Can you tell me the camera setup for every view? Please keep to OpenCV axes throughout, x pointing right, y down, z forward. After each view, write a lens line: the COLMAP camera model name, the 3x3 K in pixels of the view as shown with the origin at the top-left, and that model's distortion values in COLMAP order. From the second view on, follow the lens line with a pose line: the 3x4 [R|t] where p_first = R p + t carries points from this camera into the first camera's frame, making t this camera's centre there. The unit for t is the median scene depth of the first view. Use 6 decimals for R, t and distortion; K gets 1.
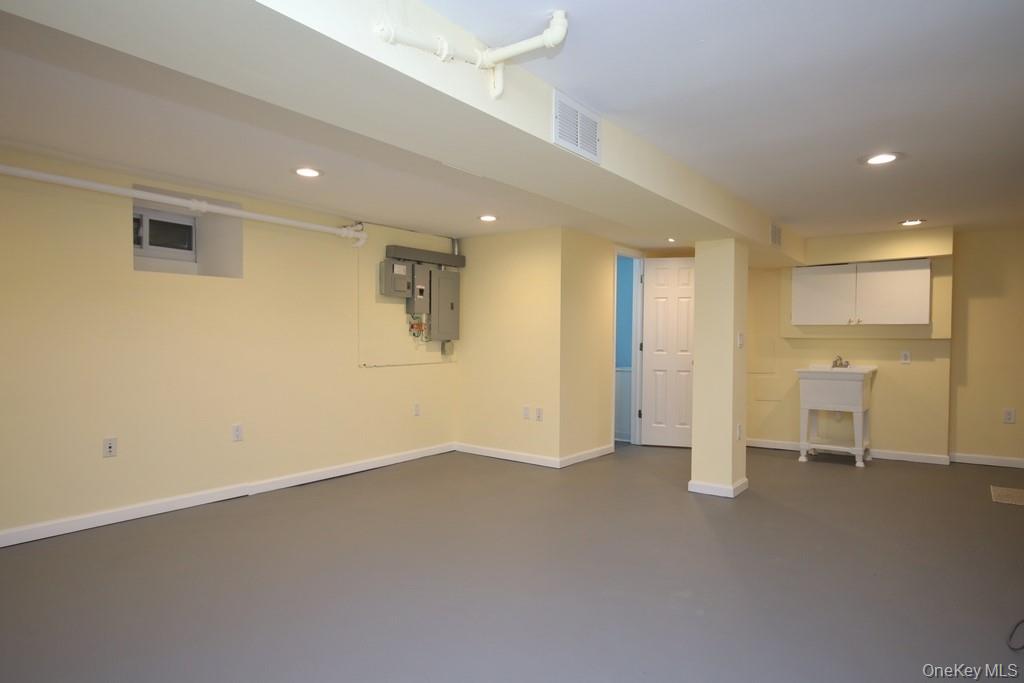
lens RADIAL K [[584.4, 0, 519.4], [0, 584.4, 339.9], [0, 0, 1]] dist [0.018403, -0.002368]
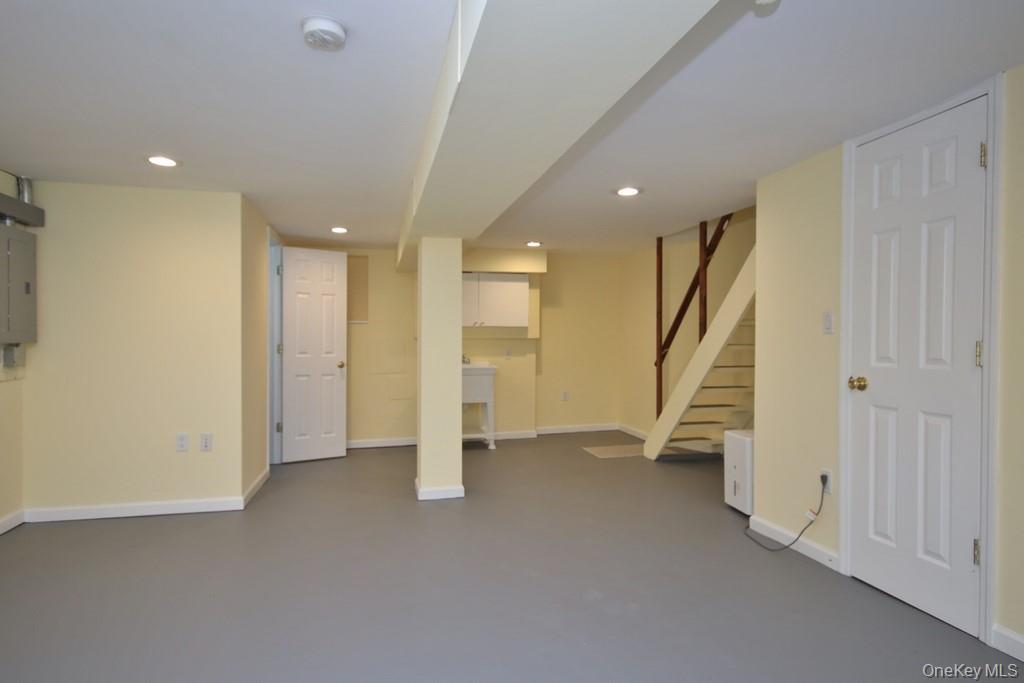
lens RADIAL K [[584.4, 0, 513.5], [0, 584.4, 343.6], [0, 0, 1]] dist [0.018403, -0.002368]
pose [[0.649798, -0.010098, 0.760040, -0.252922], [0.006970, 0.999949, 0.007327, -0.000120], [-0.760075, 0.000536, 0.649835, 0.208378]]
